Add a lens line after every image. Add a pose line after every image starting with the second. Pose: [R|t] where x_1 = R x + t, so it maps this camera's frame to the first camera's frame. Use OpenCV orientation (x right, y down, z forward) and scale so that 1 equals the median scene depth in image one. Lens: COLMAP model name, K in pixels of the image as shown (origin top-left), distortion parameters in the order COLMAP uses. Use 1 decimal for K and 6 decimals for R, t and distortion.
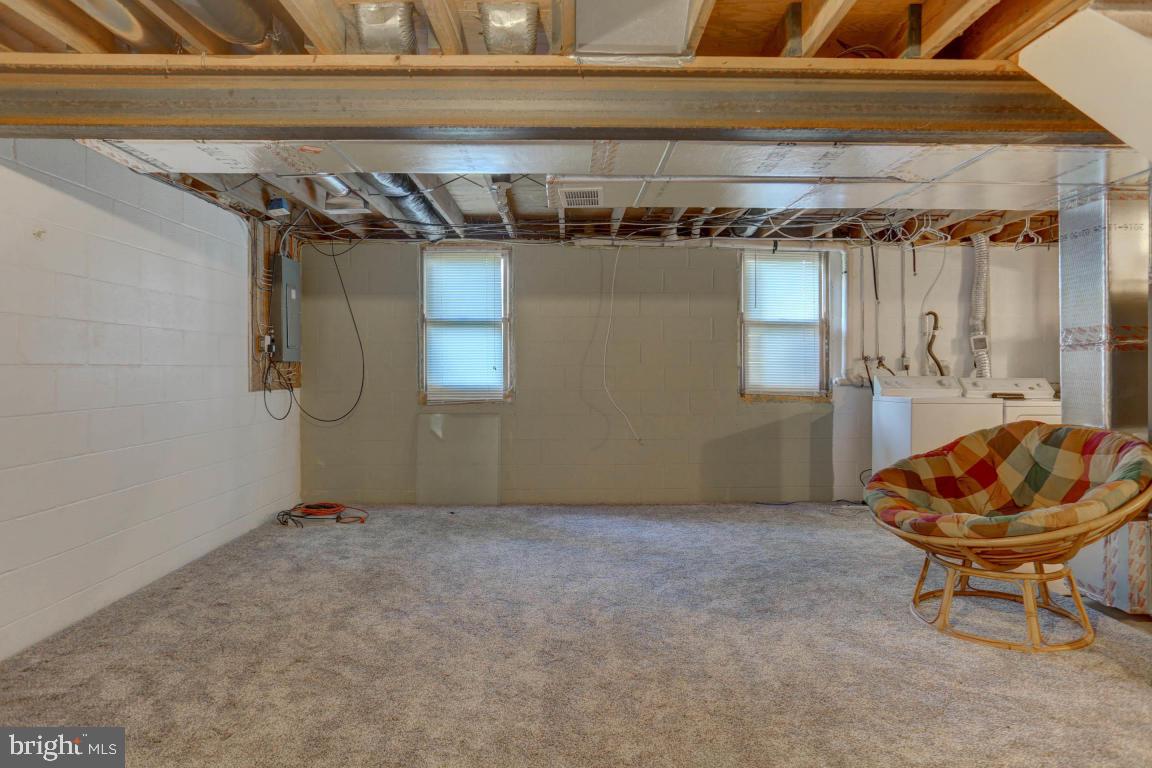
lens RADIAL K [[714.5, 0, 576.0], [0, 714.5, 384.0], [0, 0, 1]] dist [-0.000108, -0.000163]
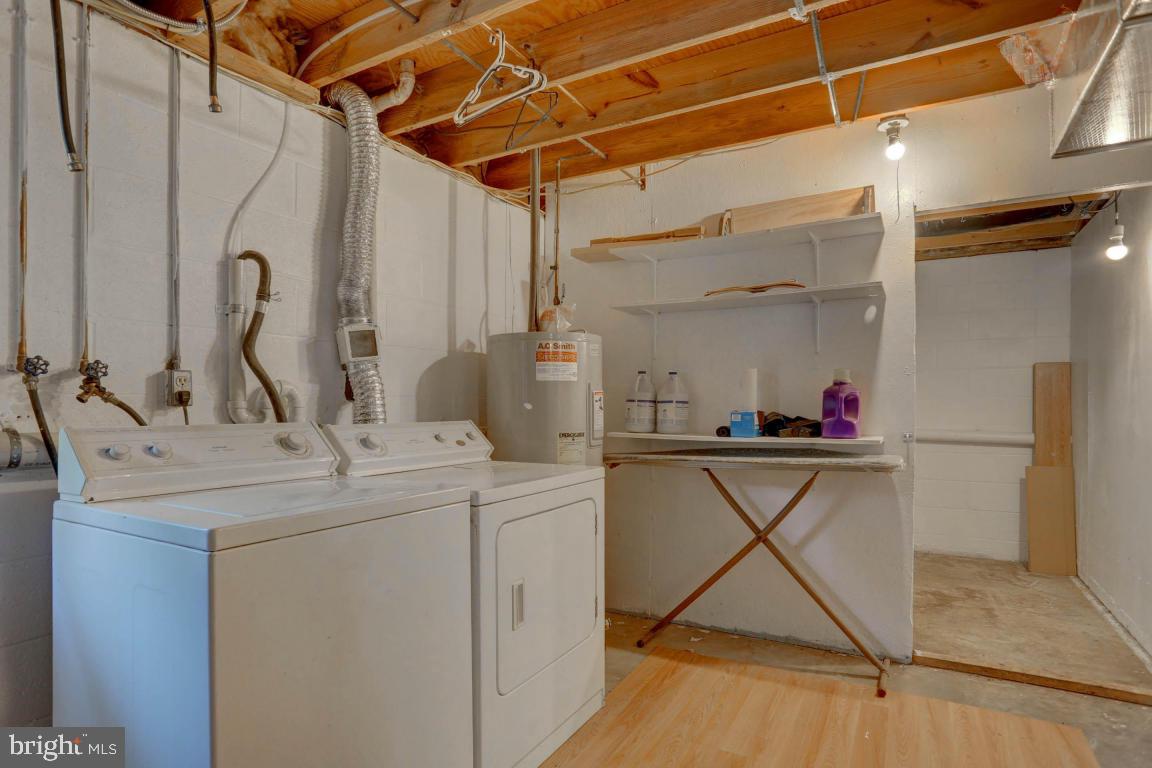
lens RADIAL K [[596.3, 0, 576.0], [0, 596.3, 384.0], [0, 0, 1]] dist [-0.079471, 0.043564]
pose [[0.506930, 0.023941, 0.861655, 0.322146], [0.025813, 0.998744, -0.042937, -0.013688], [-0.861601, 0.044008, 0.505676, 0.703998]]
